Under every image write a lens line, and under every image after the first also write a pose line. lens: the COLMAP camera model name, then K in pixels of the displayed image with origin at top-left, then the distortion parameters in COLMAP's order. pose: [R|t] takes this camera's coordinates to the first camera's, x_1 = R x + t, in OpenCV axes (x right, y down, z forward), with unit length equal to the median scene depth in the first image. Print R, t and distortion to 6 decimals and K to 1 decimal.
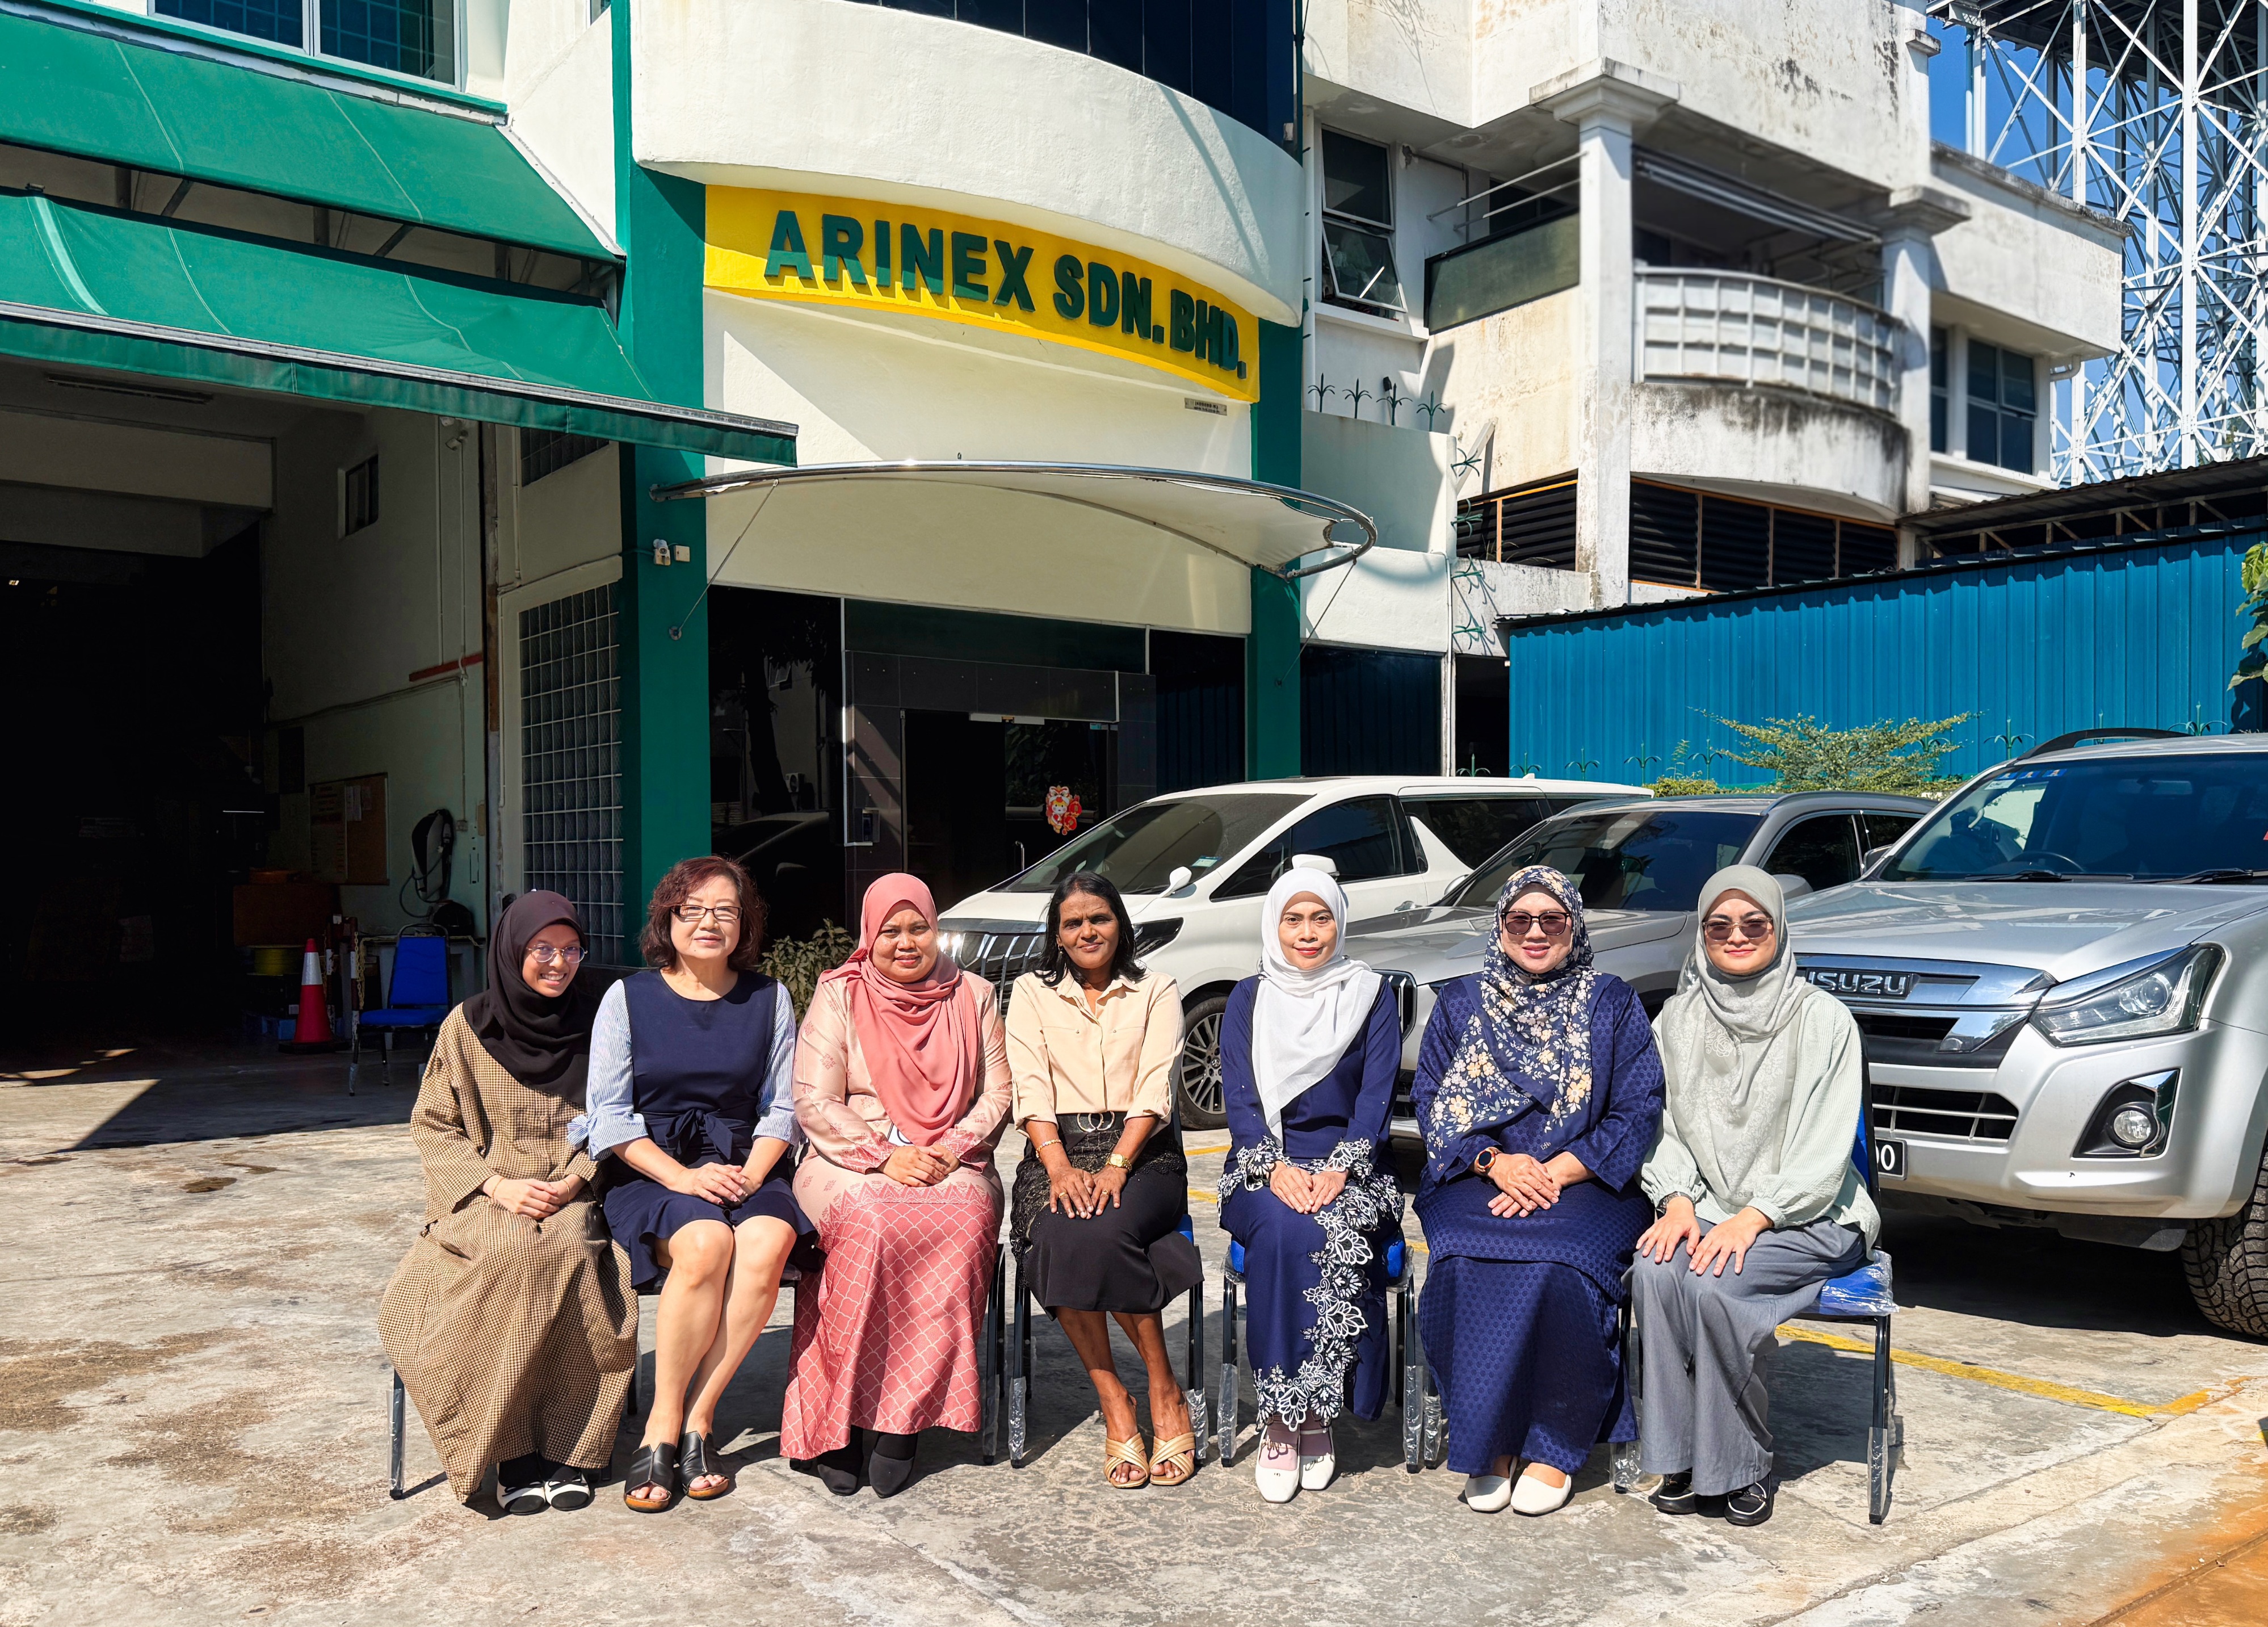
lens RADIAL K [[1897.3, 0, 1134.0], [0, 1897.3, 813.5], [0, 0, 1]] dist [-0.000683, -0.007098]
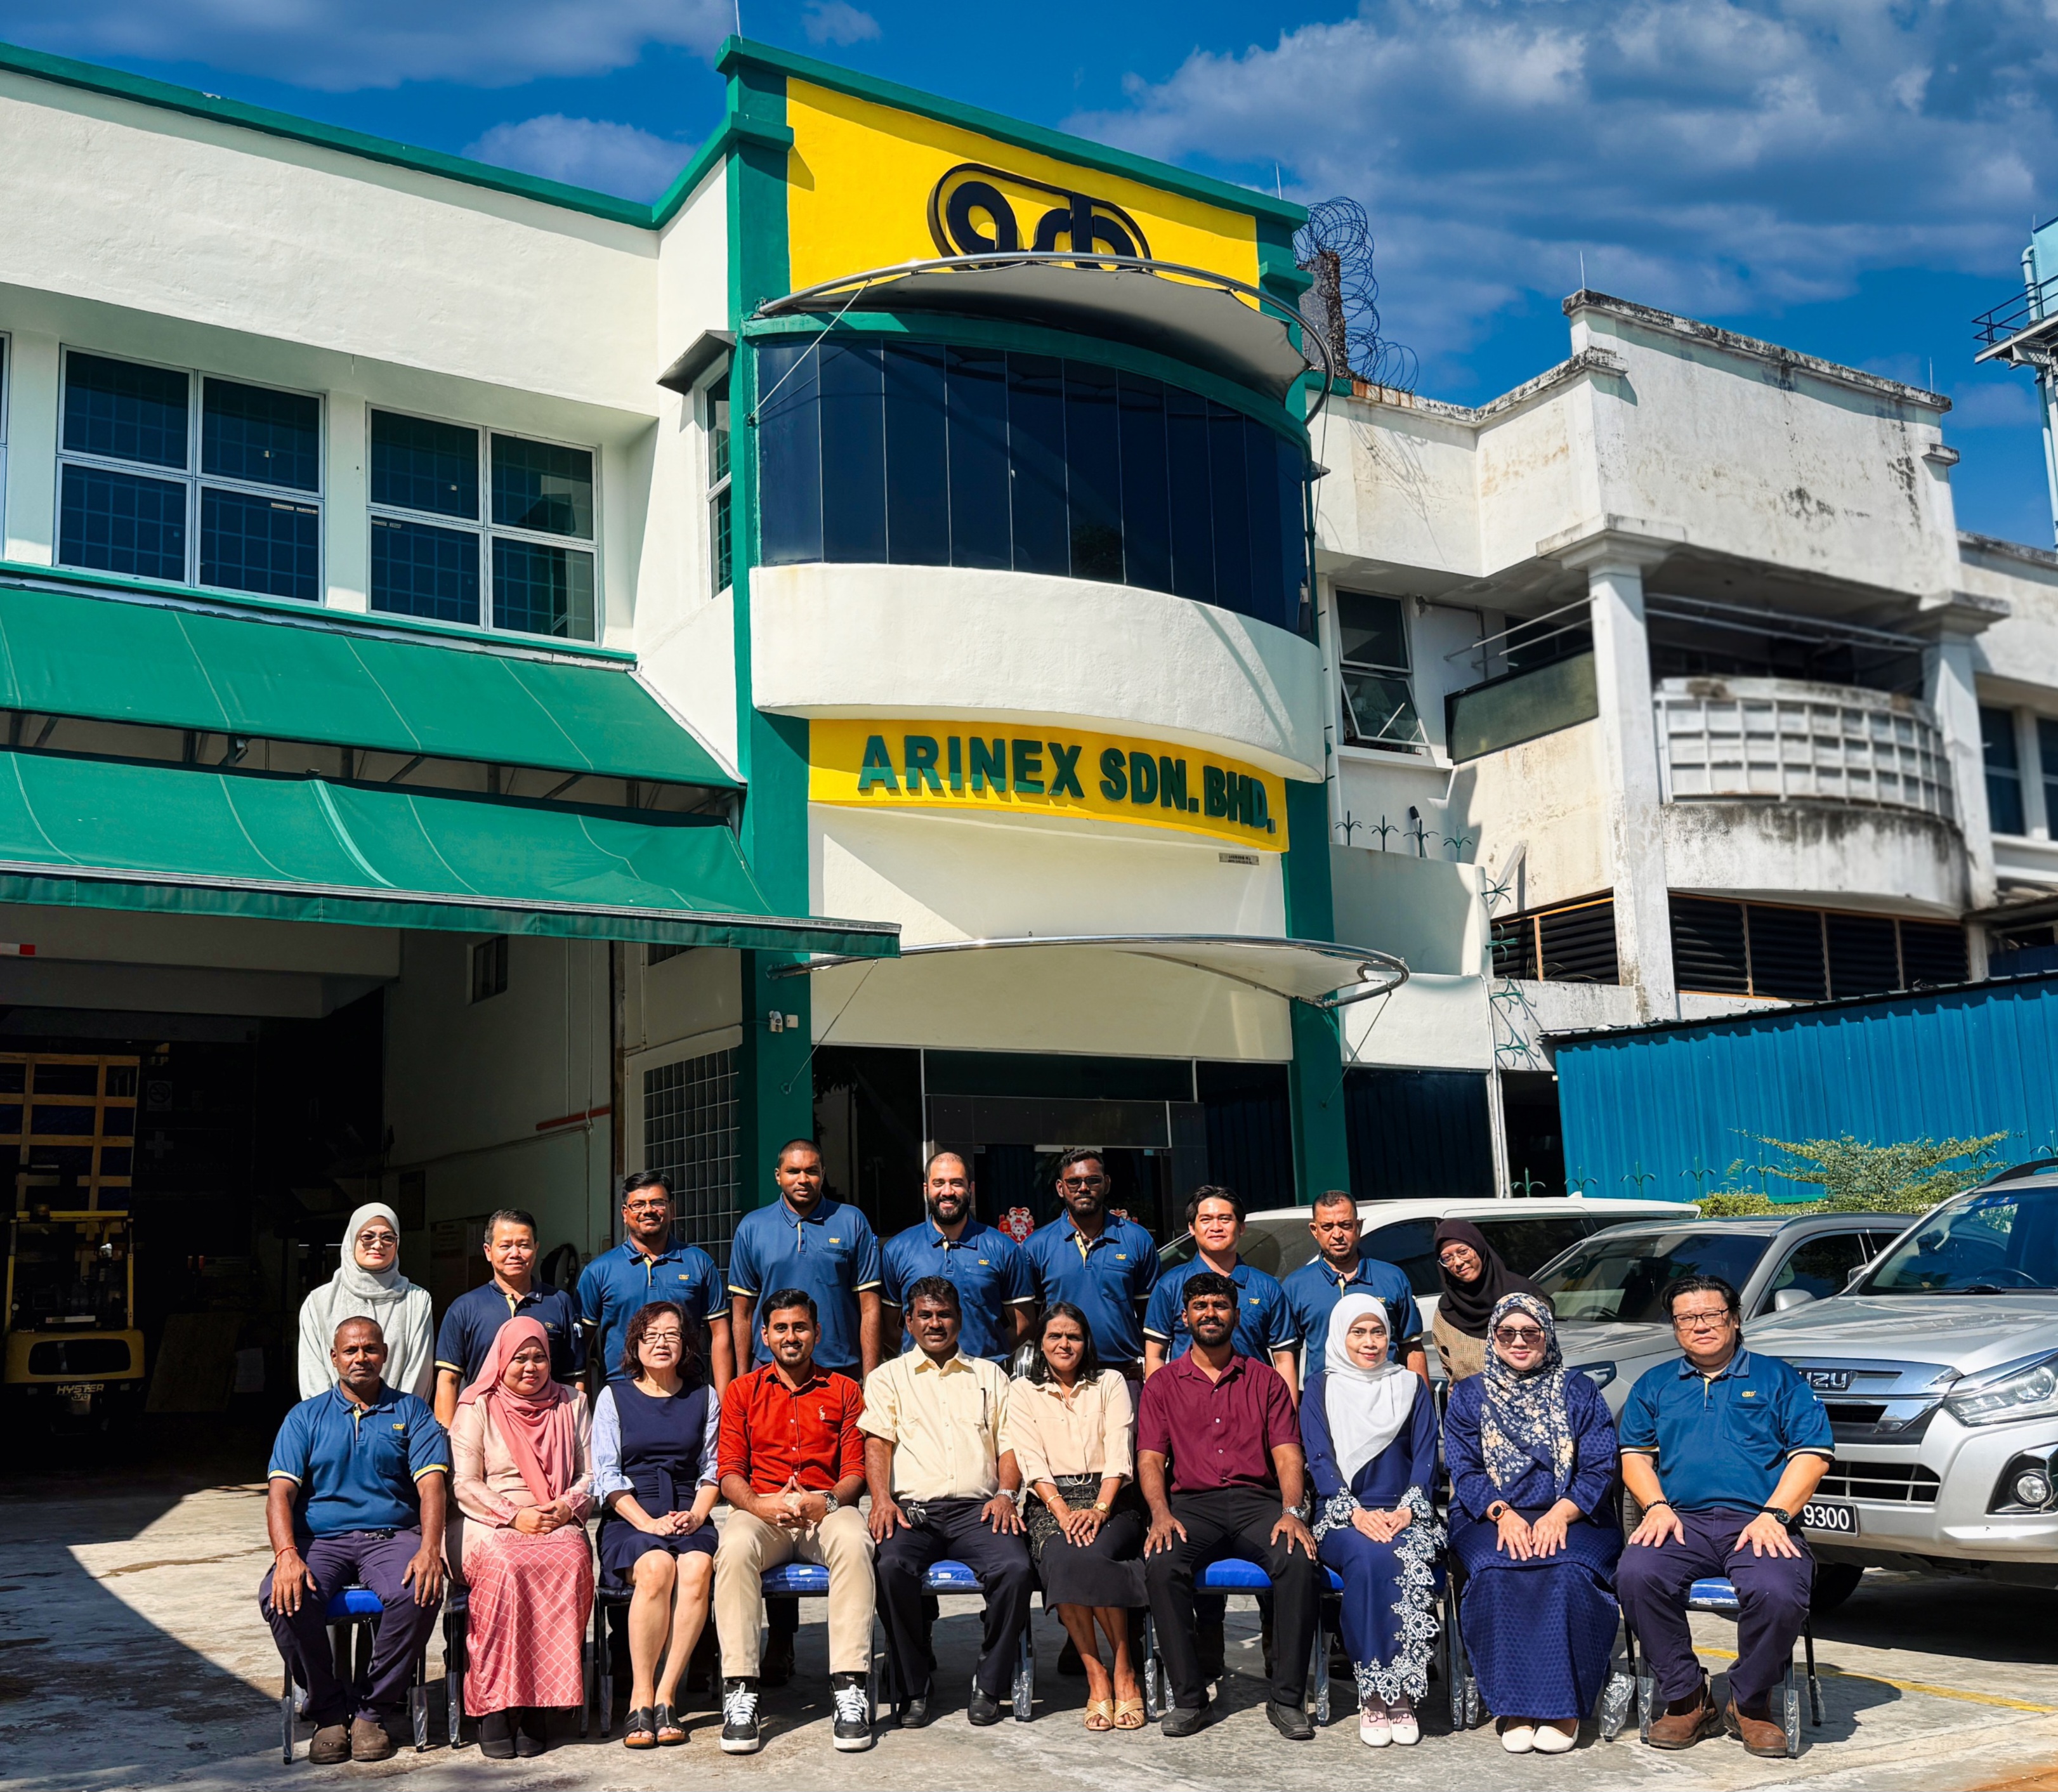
lens RADIAL K [[1986.1, 0, 827.1], [0, 1986.1, 953.0], [0, 0, 1]] dist [0.128949, -0.232113]
pose [[0.985473, -0.045874, -0.163519, -0.010174], [0.023404, 0.990325, -0.136777, -0.007668], [0.168212, 0.130963, 0.977013, -0.154173]]
